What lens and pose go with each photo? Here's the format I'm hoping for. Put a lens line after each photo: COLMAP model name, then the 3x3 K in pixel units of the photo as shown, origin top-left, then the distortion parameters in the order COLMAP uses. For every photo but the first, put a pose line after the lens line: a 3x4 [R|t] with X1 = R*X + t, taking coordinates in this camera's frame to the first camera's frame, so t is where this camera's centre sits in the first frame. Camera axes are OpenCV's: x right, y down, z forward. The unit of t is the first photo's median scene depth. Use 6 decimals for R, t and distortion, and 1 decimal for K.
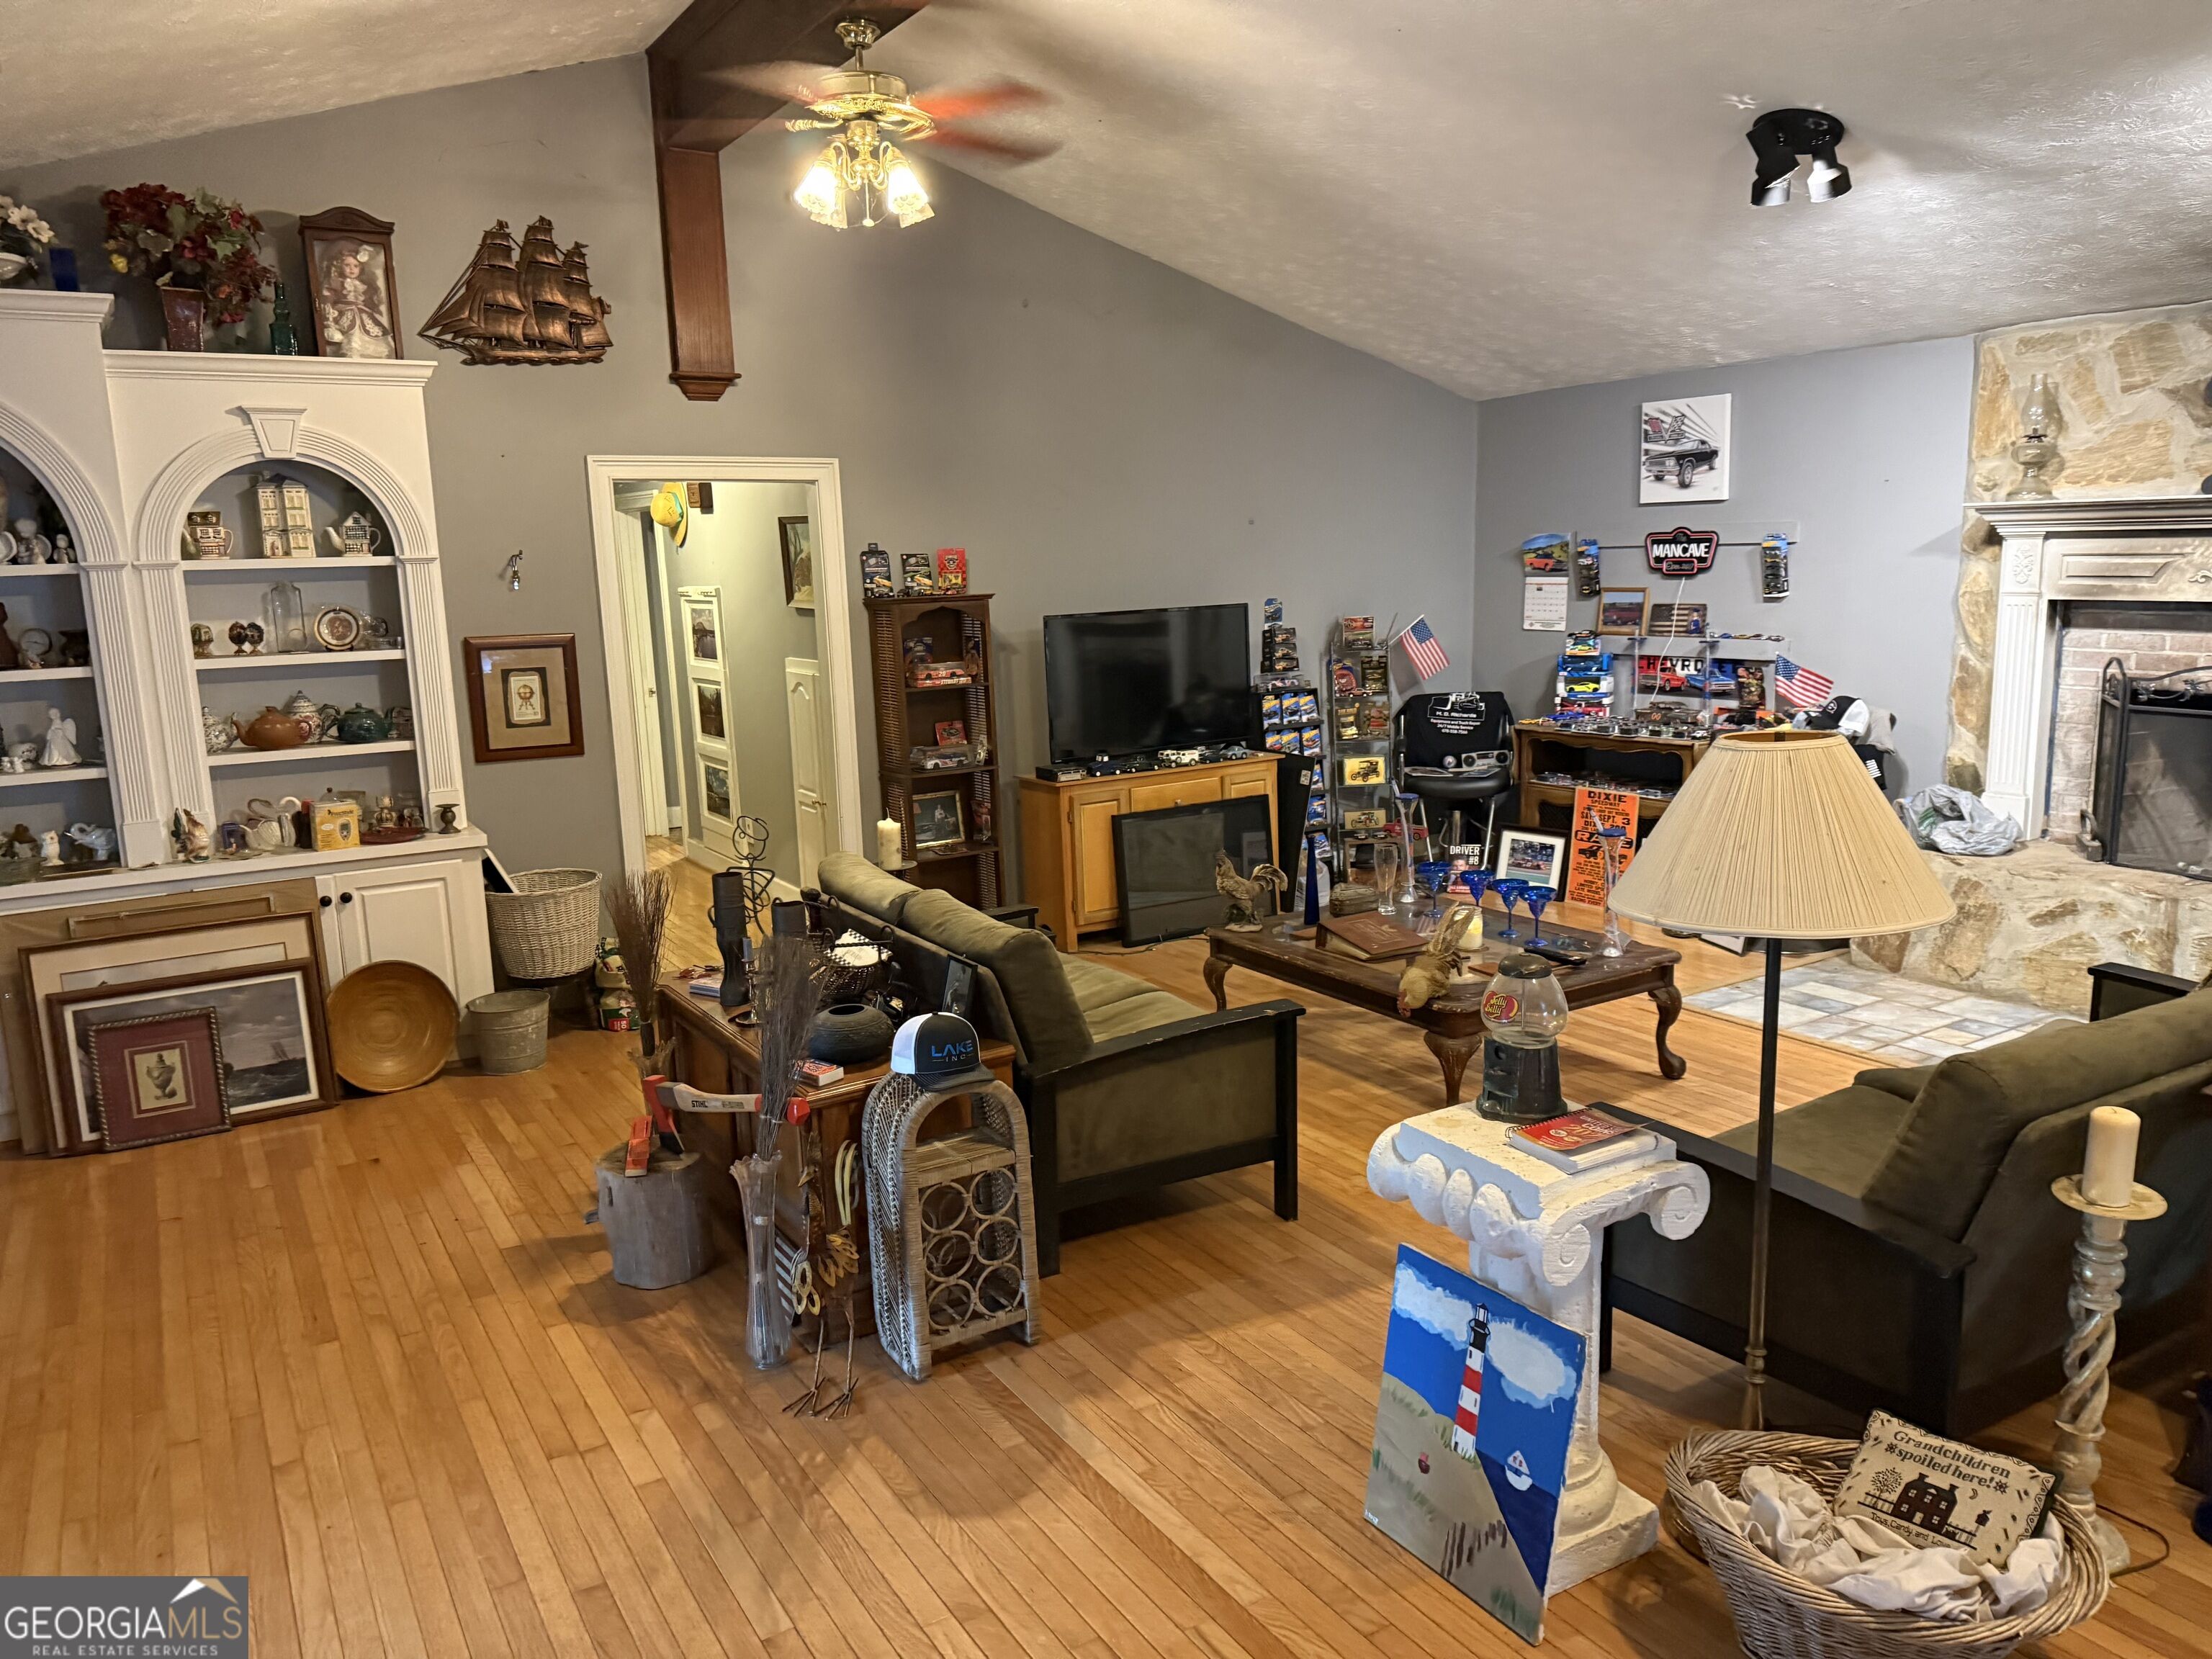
lens RADIAL K [[1550.2, 0, 1119.1], [0, 1550.2, 827.5], [0, 0, 1]] dist [0.031111, -0.032614]
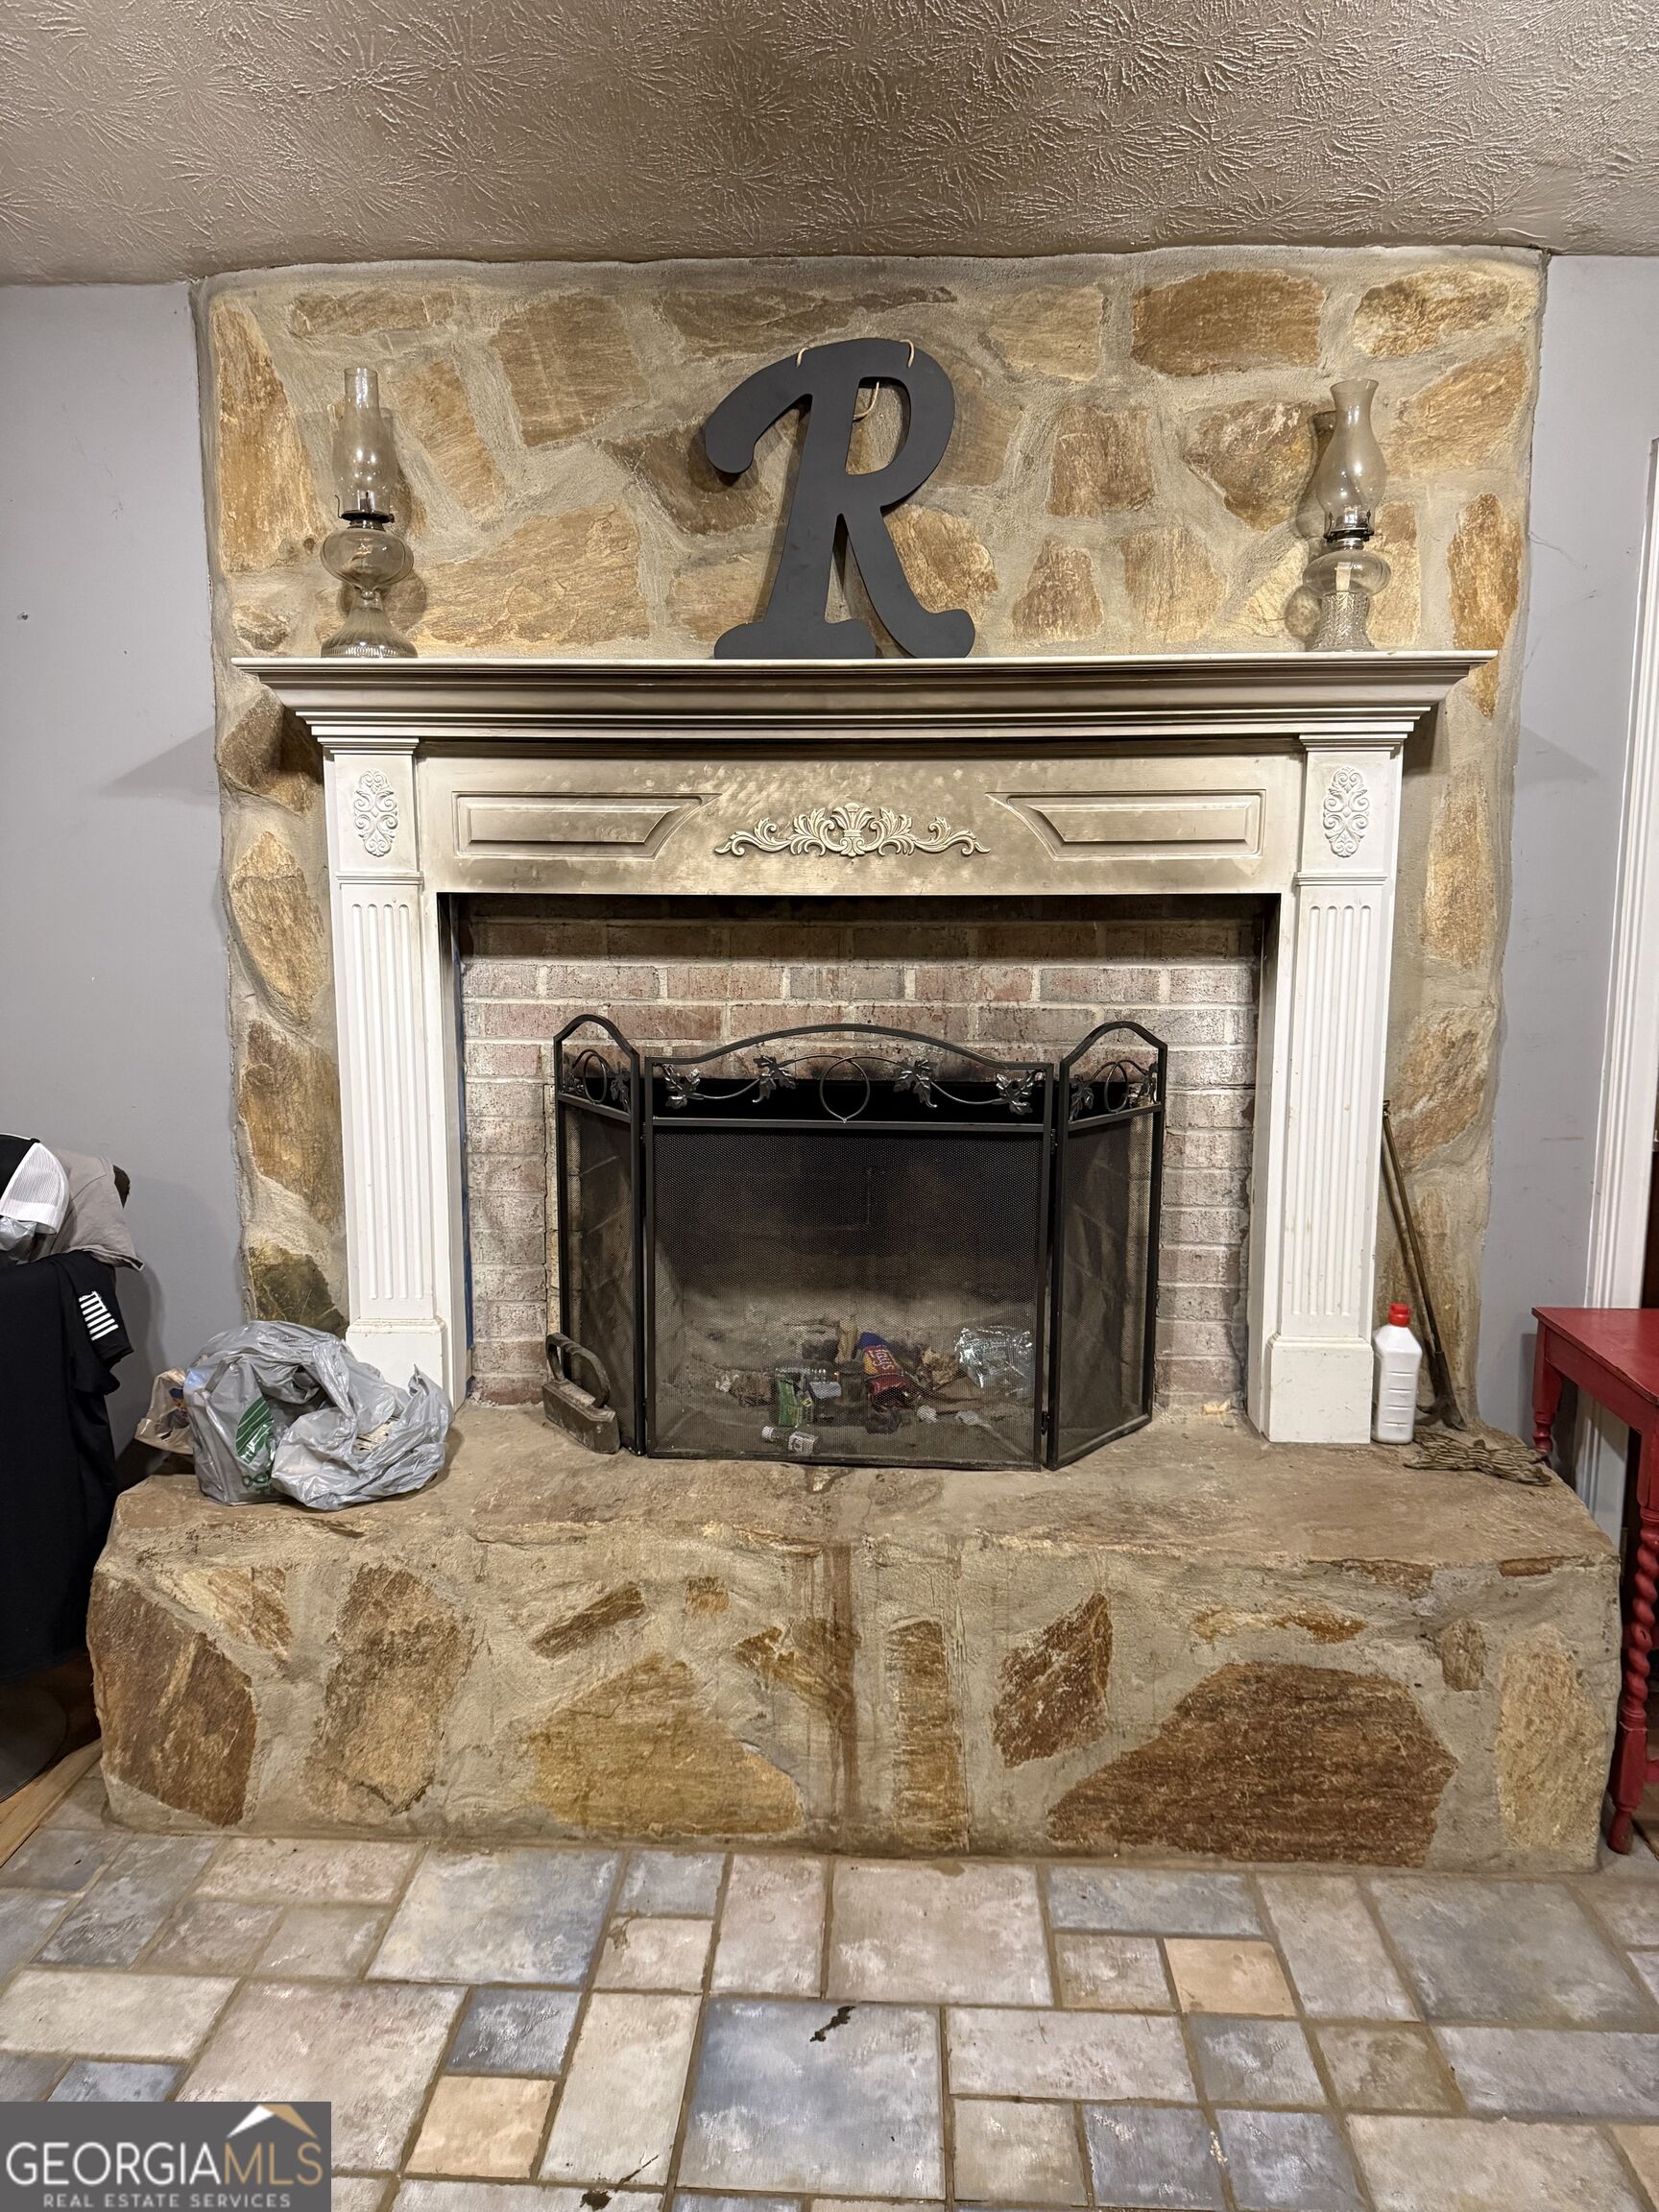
lens RADIAL K [[1550.2, 0, 847.5], [0, 1550.2, 1117.5], [0, 0, 1]] dist [0.031111, -0.032614]
pose [[0.572102, -0.091046, 0.815113, 0.293054], [0.128082, 0.991544, 0.020856, -0.076128], [-0.810120, 0.092470, 0.578926, 0.653726]]
